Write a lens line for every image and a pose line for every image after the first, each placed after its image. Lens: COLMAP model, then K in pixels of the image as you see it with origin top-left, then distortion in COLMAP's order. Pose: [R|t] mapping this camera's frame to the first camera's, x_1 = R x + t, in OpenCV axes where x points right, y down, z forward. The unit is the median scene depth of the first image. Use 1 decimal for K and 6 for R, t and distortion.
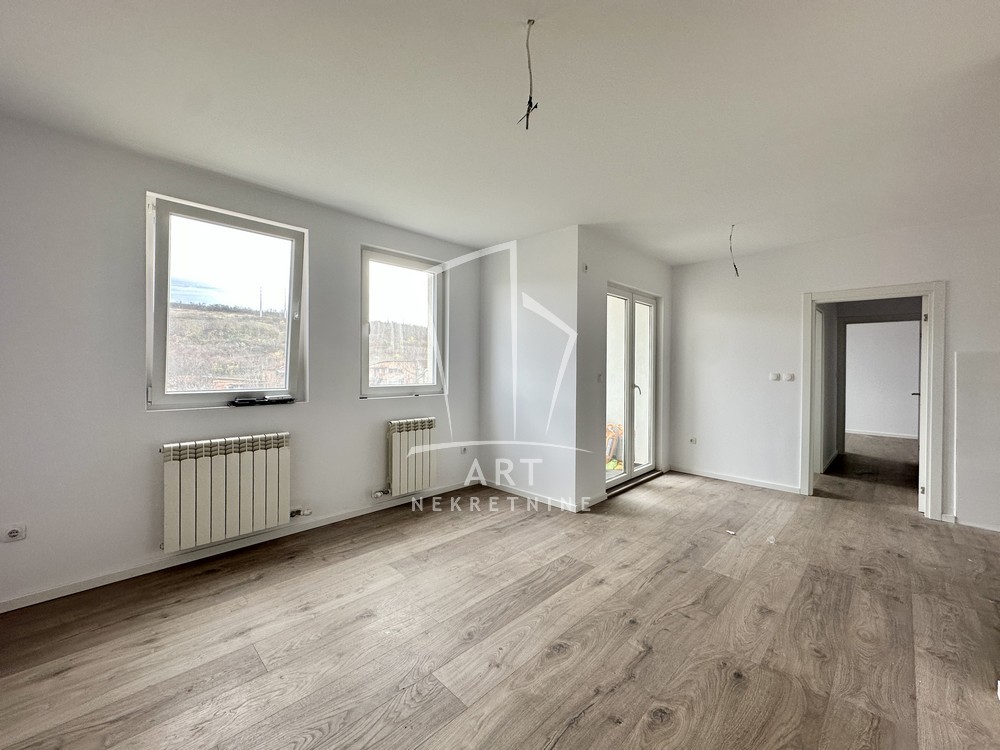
lens RADIAL K [[401.1, 0, 502.7], [0, 401.1, 367.4], [0, 0, 1]] dist [-0.002832, 0.001512]
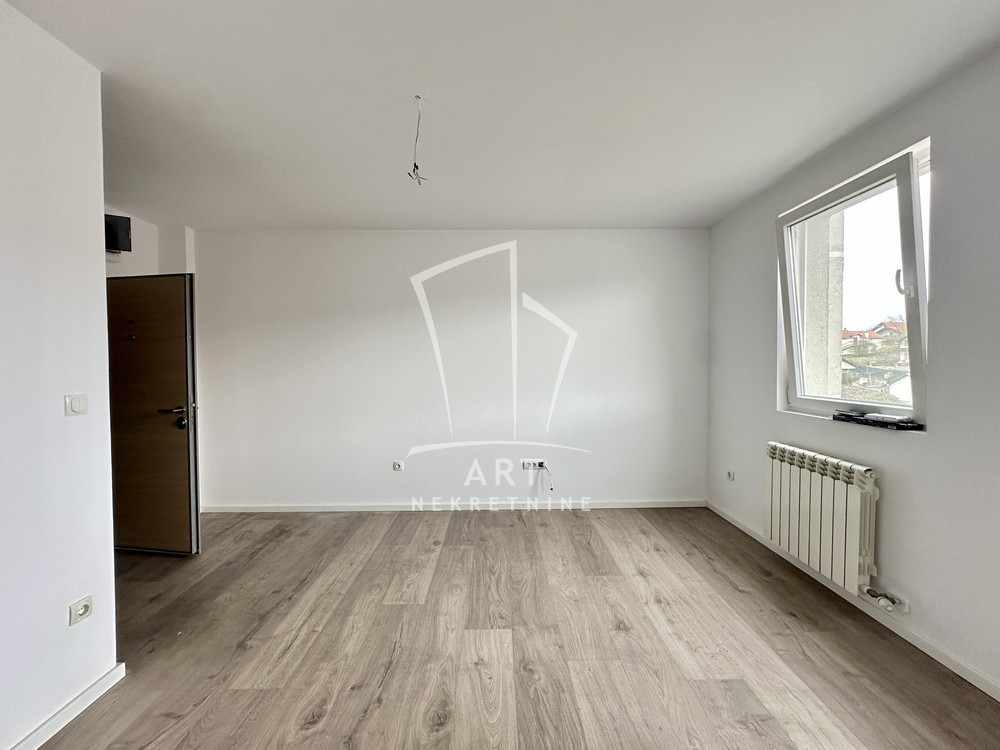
lens RADIAL K [[401.1, 0, 500.1], [0, 401.1, 375.2], [0, 0, 1]] dist [-0.002832, 0.001512]
pose [[-0.706880, 0.015294, -0.707168, 0.481909], [-0.002364, 0.999710, 0.023984, -0.015743], [0.707329, 0.018626, -0.706639, 1.279653]]
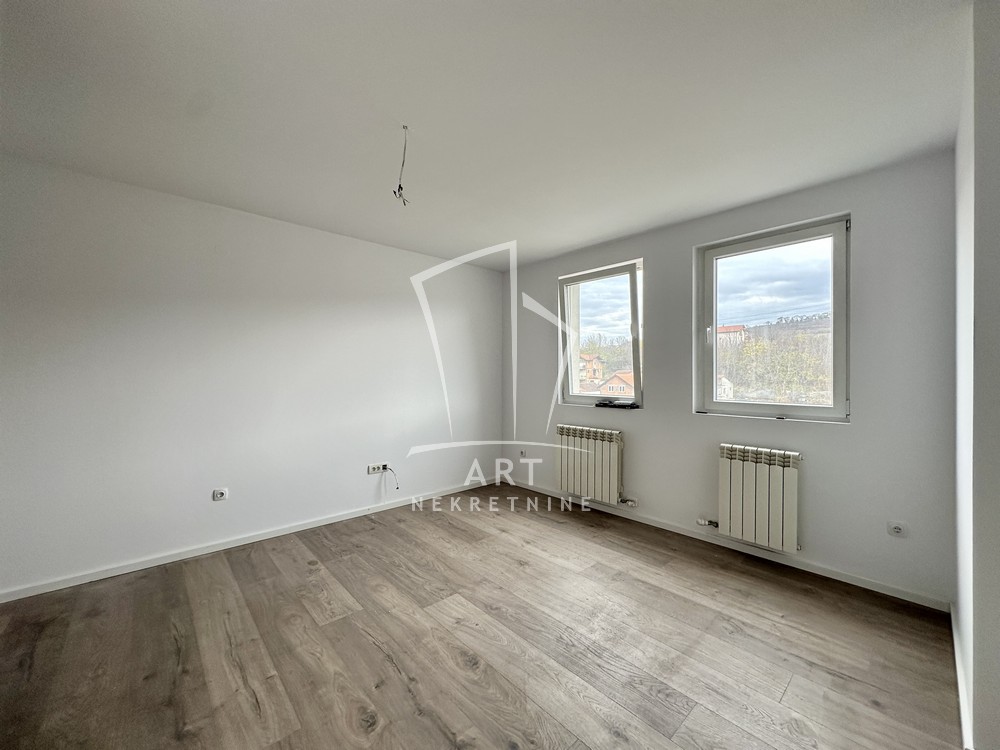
lens RADIAL K [[401.1, 0, 503.3], [0, 401.1, 375.7], [0, 0, 1]] dist [-0.002832, 0.001512]
pose [[-0.049248, -0.005813, -0.998770, 0.875706], [-0.007969, 0.999954, -0.005427, -0.000268], [0.998755, 0.007692, -0.049292, 0.868936]]
